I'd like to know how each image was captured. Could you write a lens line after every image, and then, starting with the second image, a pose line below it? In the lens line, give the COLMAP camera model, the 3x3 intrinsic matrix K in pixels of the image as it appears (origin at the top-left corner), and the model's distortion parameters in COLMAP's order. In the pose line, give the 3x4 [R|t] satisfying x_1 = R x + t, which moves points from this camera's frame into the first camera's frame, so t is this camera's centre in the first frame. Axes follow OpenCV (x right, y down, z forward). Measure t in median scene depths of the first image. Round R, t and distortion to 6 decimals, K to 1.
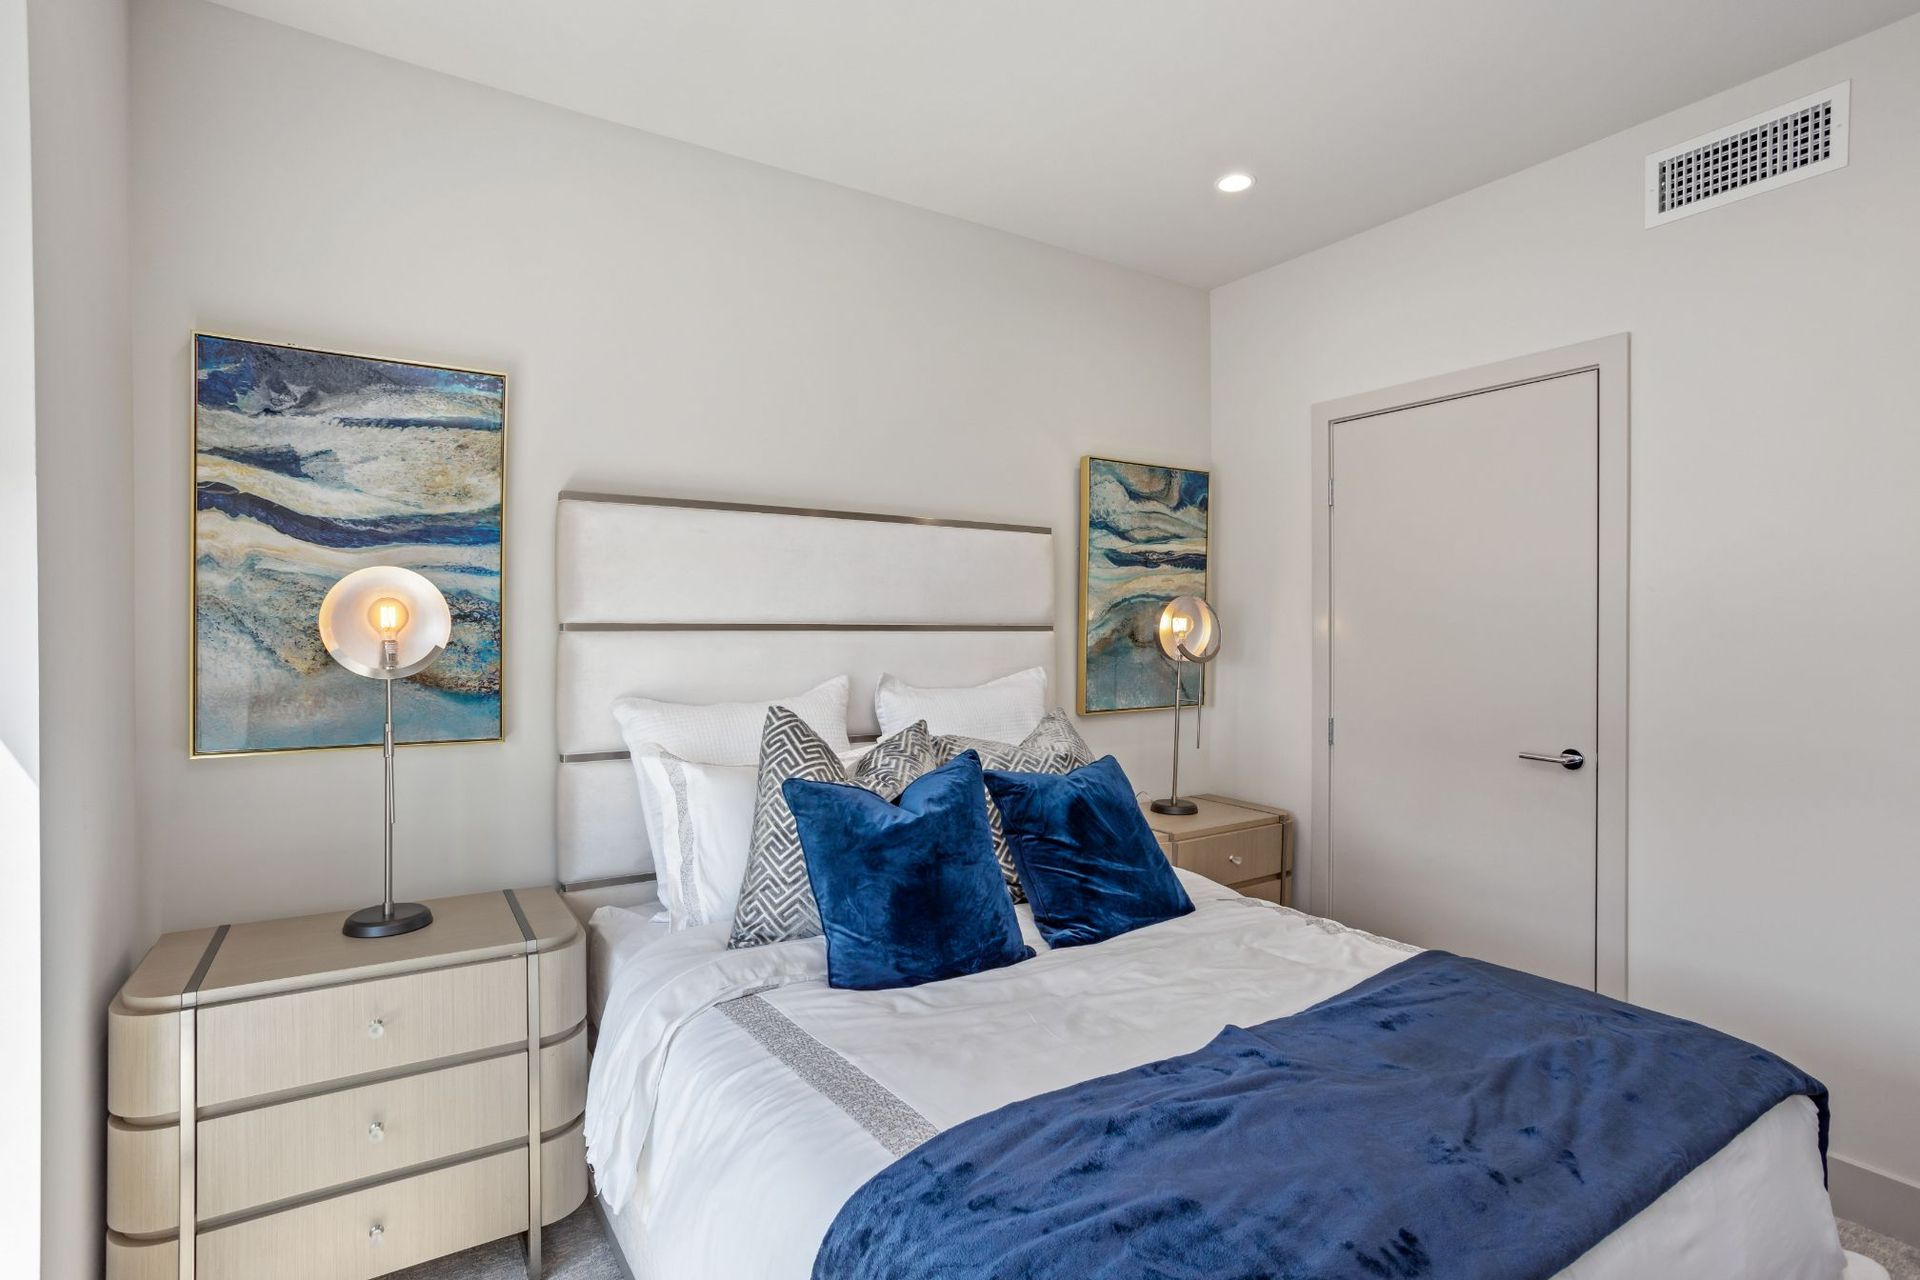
lens RADIAL K [[936.5, 0, 969.5], [0, 936.5, 637.1], [0, 0, 1]] dist [-0.016584, 0.000676]
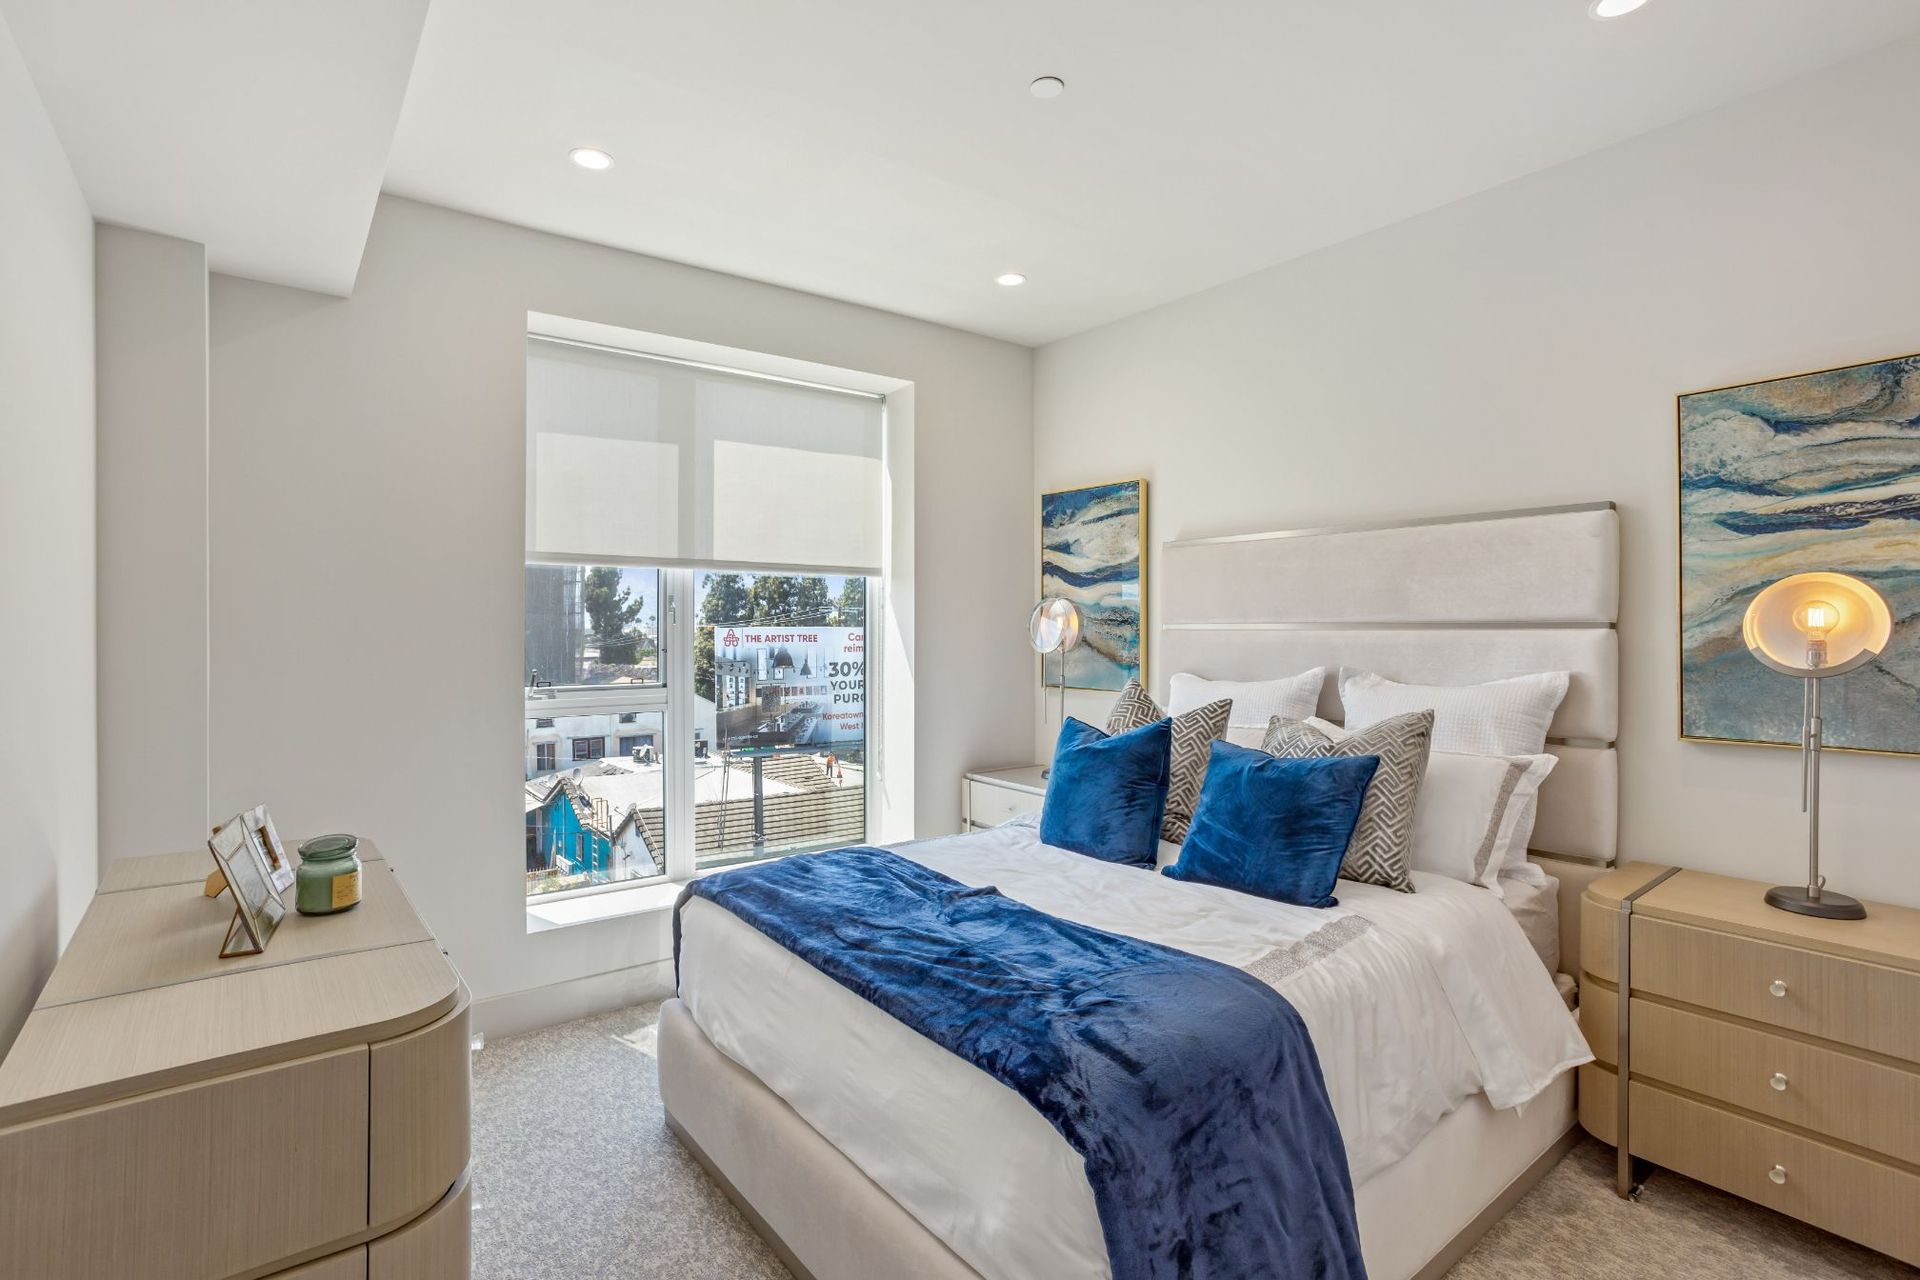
lens RADIAL K [[936.5, 0, 971.1], [0, 936.5, 633.5], [0, 0, 1]] dist [-0.016584, 0.000676]
pose [[0.087761, 0.002083, -0.996139, 1.195044], [-0.006535, 0.999978, 0.001515, 0.000464], [0.996120, 0.006377, 0.087773, 0.549390]]
